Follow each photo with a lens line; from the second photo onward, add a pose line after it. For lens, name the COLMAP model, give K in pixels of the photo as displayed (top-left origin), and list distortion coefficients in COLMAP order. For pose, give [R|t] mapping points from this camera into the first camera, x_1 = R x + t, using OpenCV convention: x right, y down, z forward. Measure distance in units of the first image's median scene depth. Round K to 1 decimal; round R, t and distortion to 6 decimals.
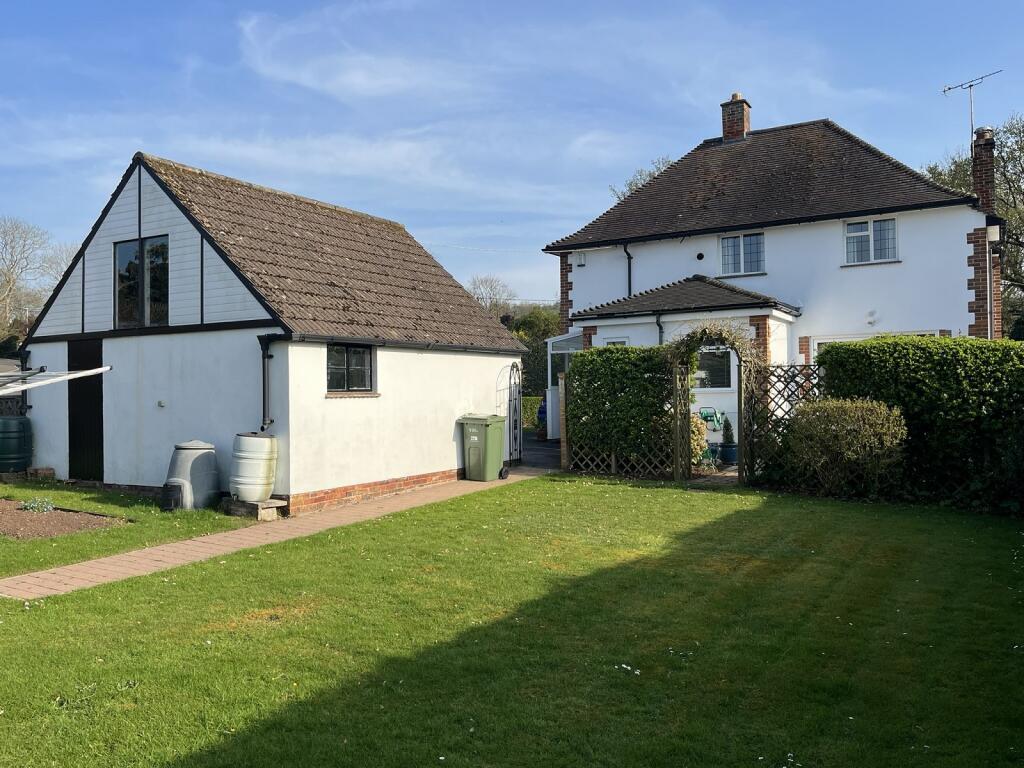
lens RADIAL K [[864.8, 0, 457.8], [0, 864.8, 384.6], [0, 0, 1]] dist [-0.009207, -0.007054]
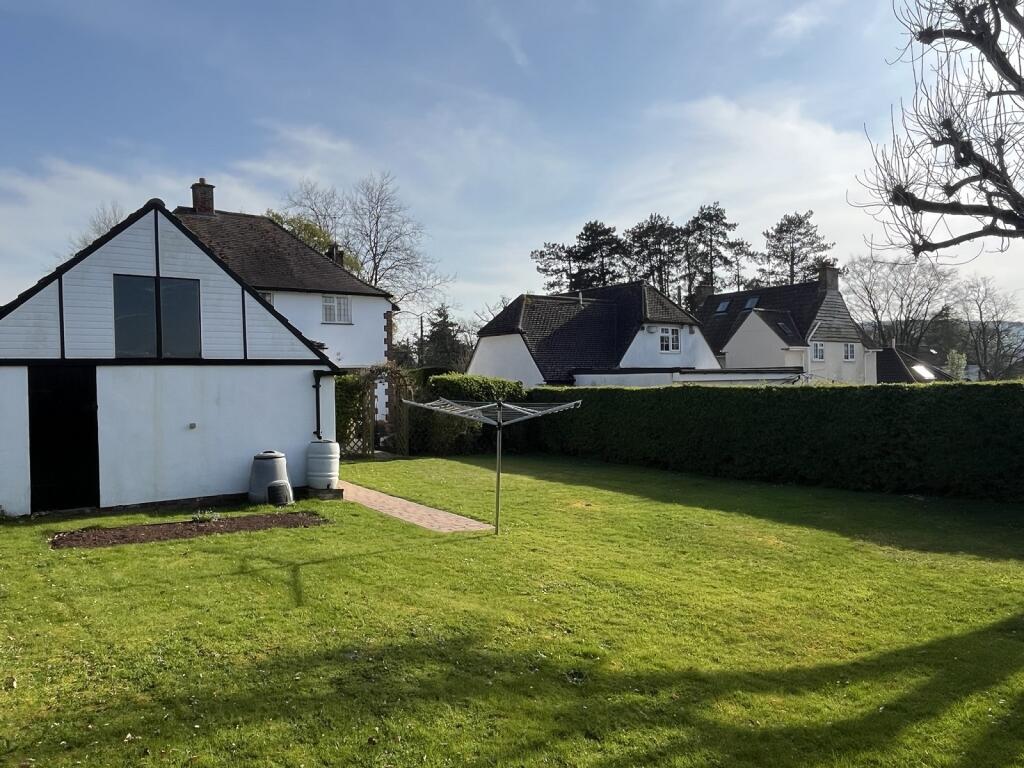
lens RADIAL K [[832.7, 0, 516.5], [0, 832.7, 386.3], [0, 0, 1]] dist [0.004591, 0.000295]
pose [[0.355114, 0.000909, 0.934822, -1.134227], [0.010174, 0.999937, -0.004837, -0.018561], [-0.934768, 0.011229, 0.355083, 0.185011]]
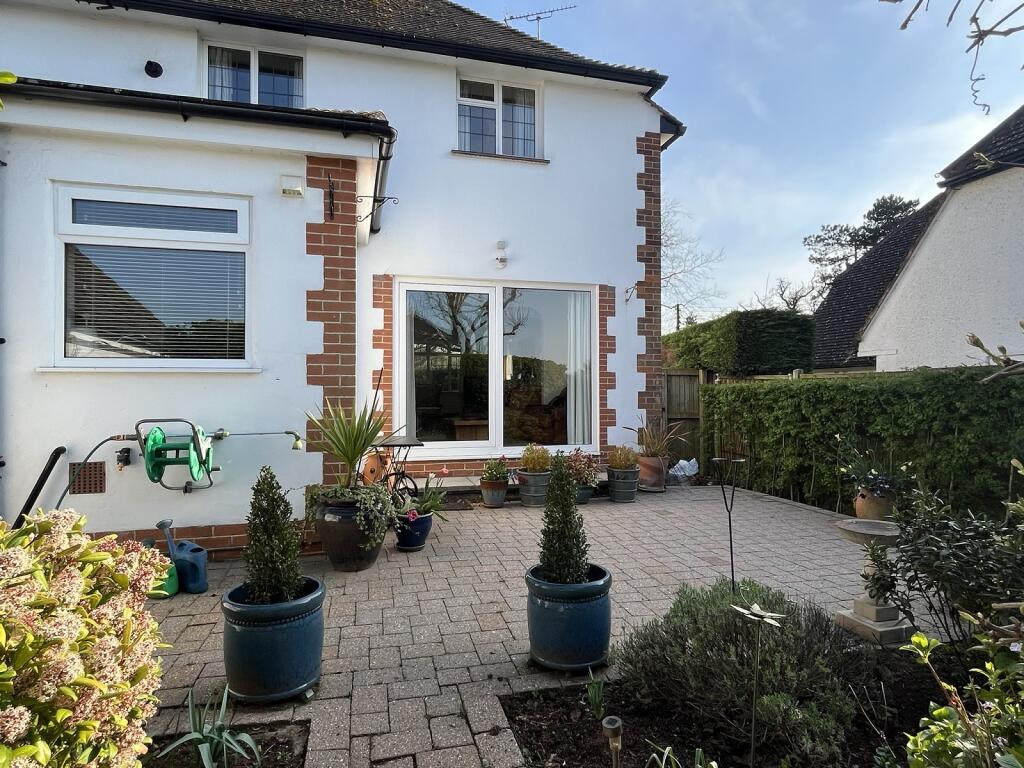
lens RADIAL K [[564.6, 0, 514.6], [0, 564.6, 388.9], [0, 0, 1]] dist [-0.000705, -0.001245]
pose [[0.664426, 0.022987, 0.747001, 0.285780], [-0.014587, 0.999735, -0.017789, 0.022746], [-0.747212, 0.000923, 0.664585, 0.999869]]
